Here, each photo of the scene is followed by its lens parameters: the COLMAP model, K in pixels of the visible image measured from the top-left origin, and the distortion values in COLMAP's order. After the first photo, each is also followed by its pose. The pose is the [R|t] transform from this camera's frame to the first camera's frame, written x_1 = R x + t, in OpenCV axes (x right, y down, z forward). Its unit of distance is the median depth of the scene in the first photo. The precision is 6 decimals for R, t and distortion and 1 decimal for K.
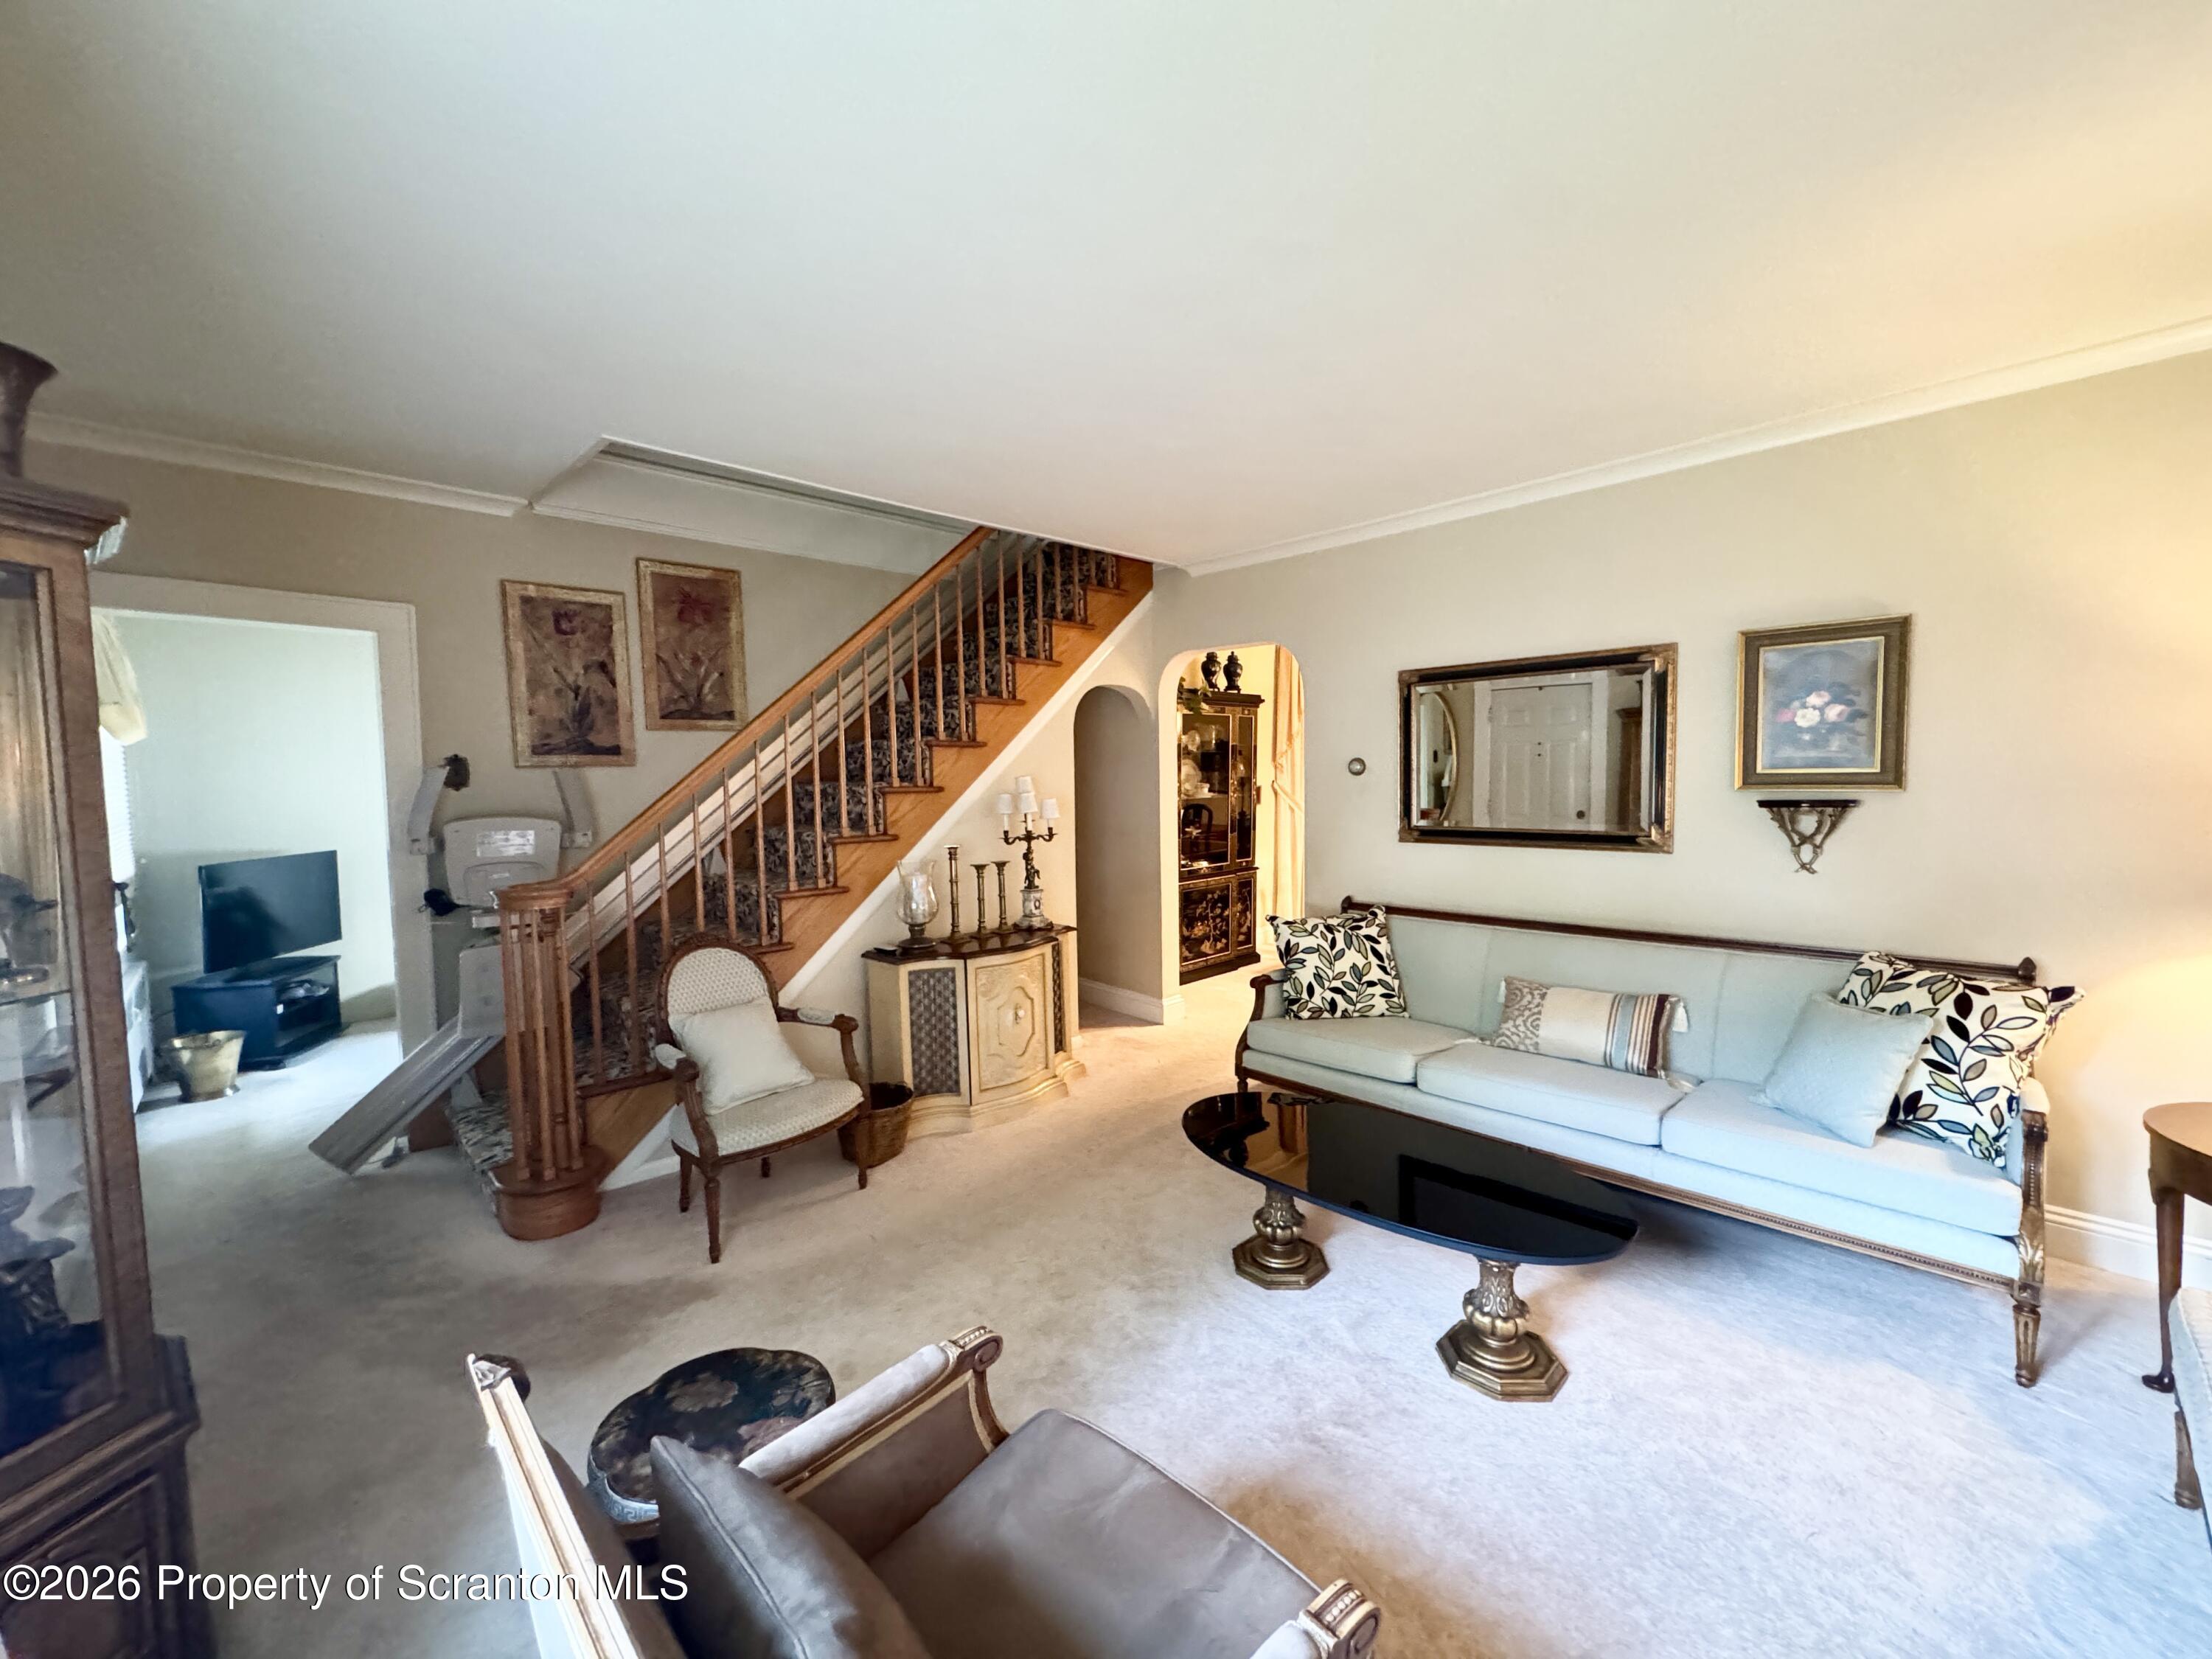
lens RADIAL K [[893.3, 0, 1095.2], [0, 893.3, 828.2], [0, 0, 1]] dist [-0.010501, 0.000198]
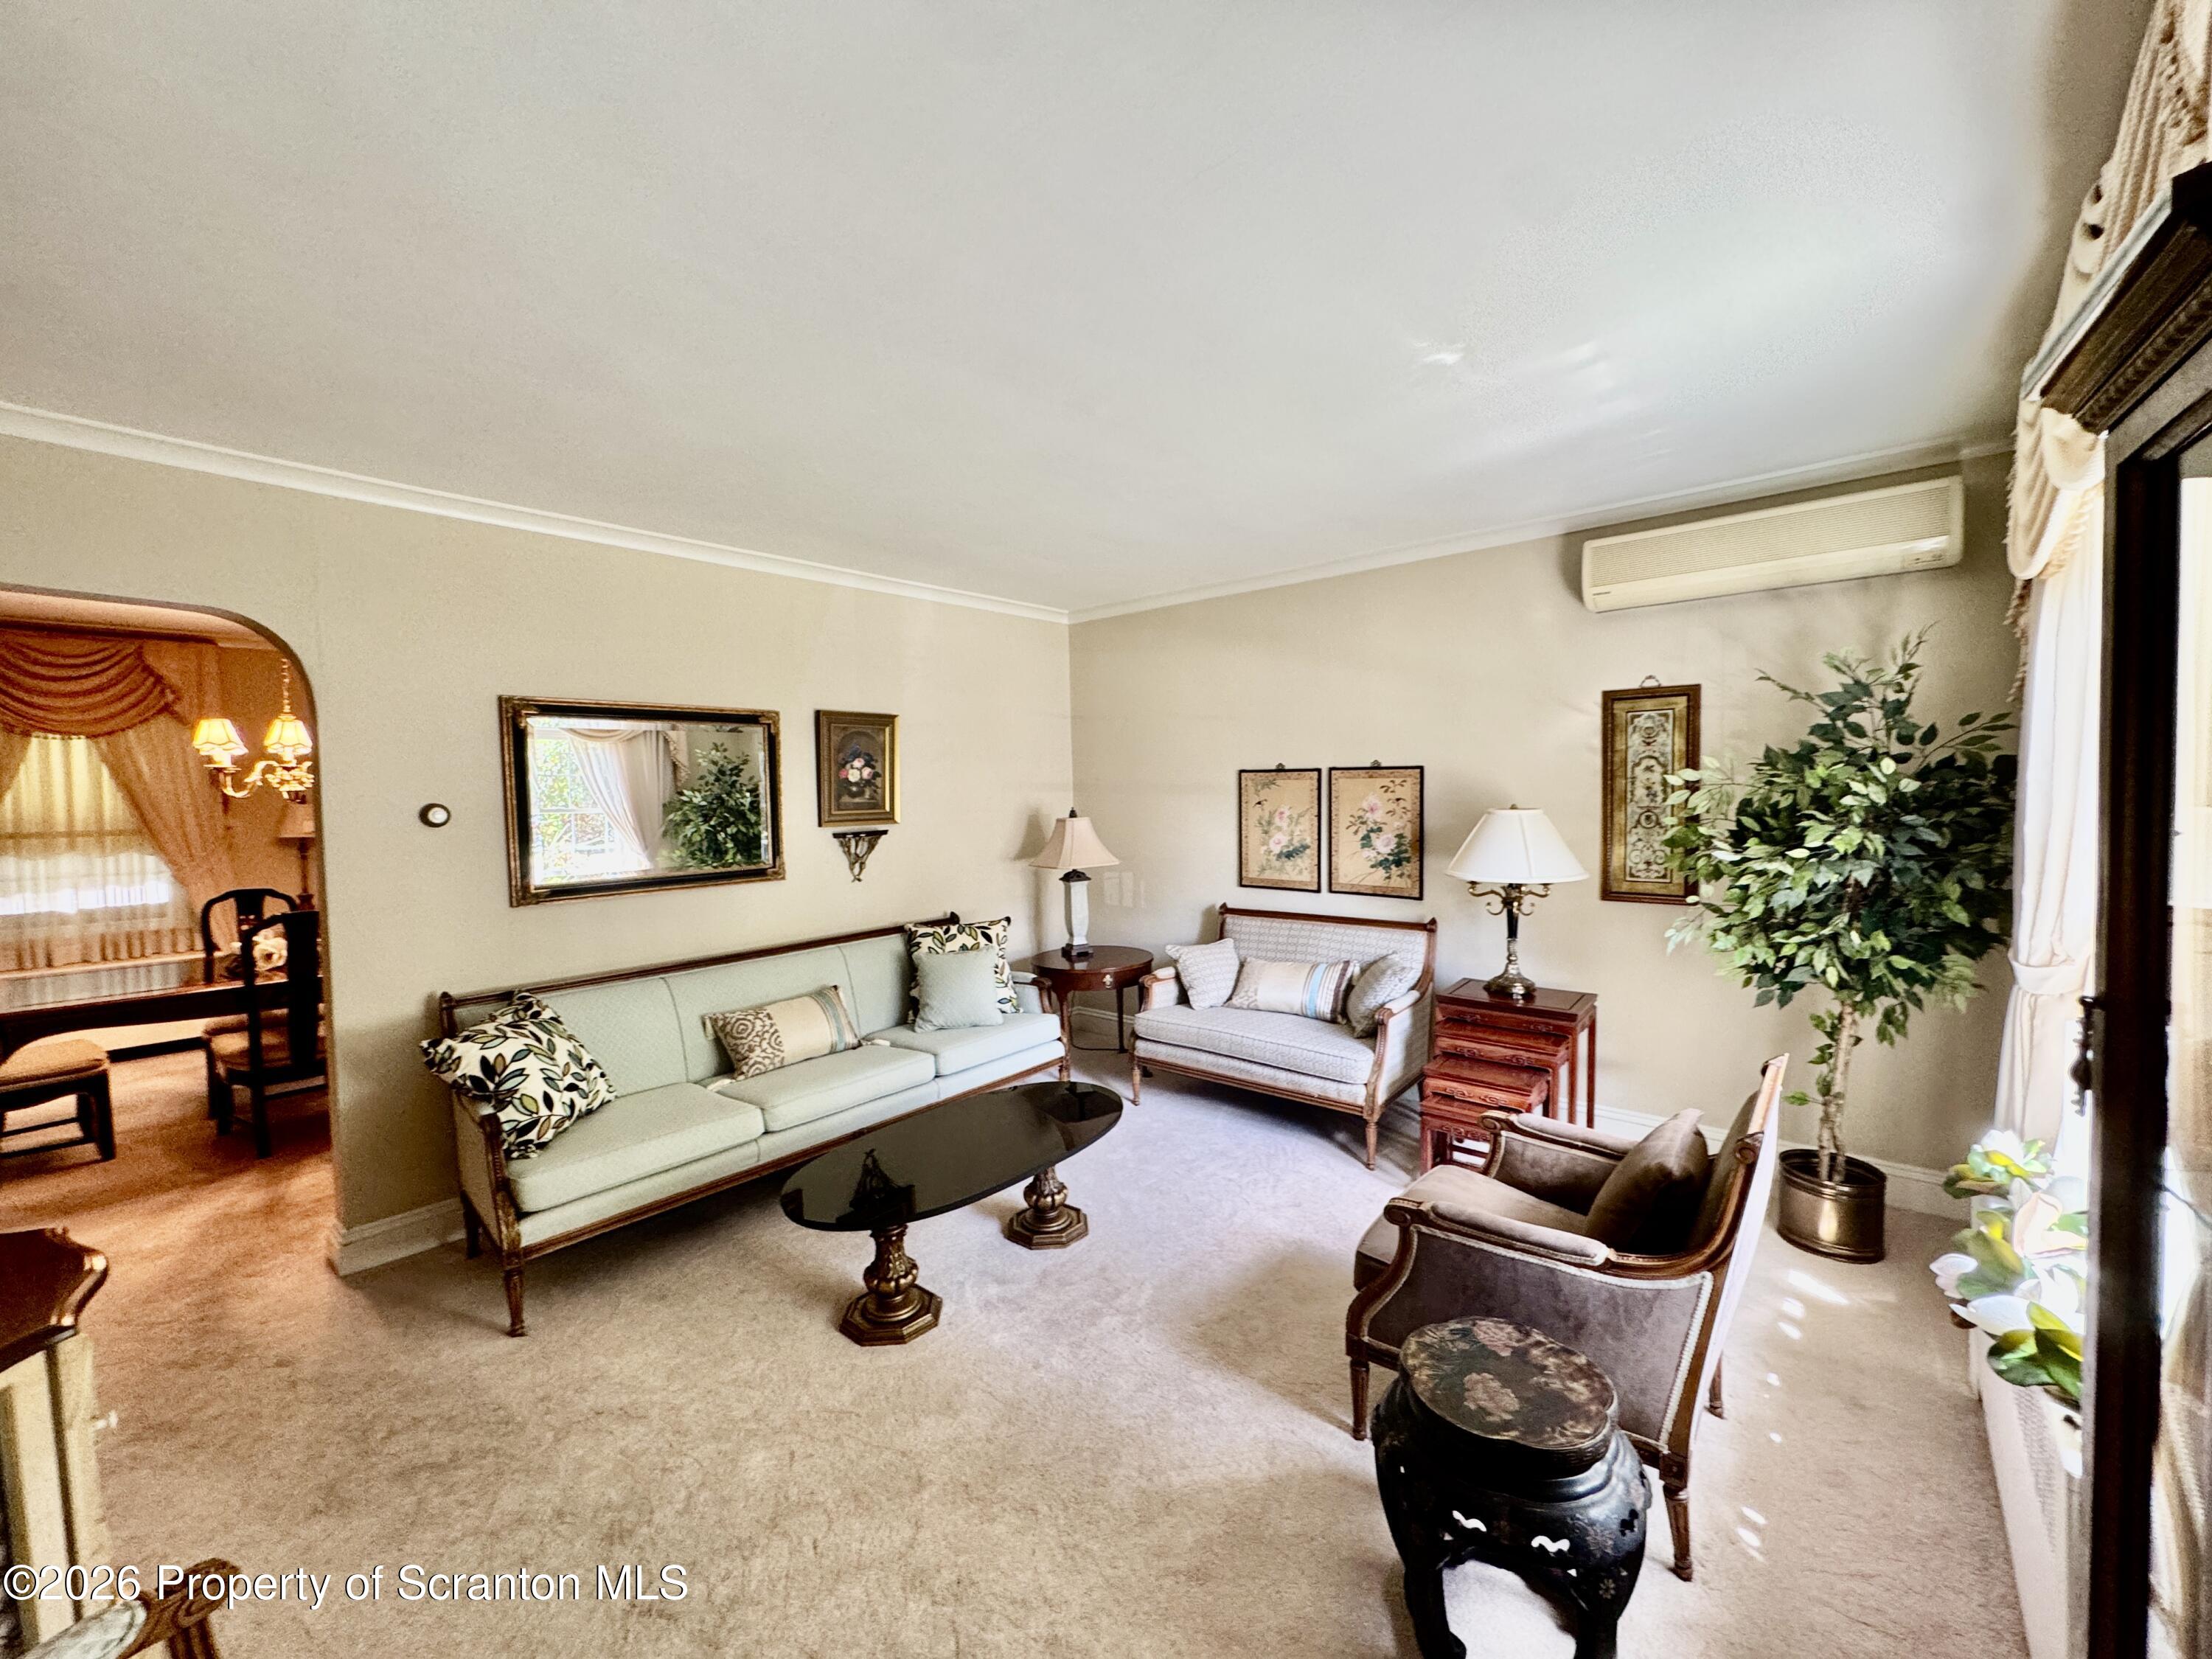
lens RADIAL K [[893.3, 0, 1095.2], [0, 893.3, 828.2], [0, 0, 1]] dist [-0.010501, 0.000198]
pose [[-0.080478, -0.018646, 0.996582, -0.699260], [0.078716, 0.996583, 0.025003, -0.043288], [-0.993643, 0.080459, -0.078736, 0.726540]]
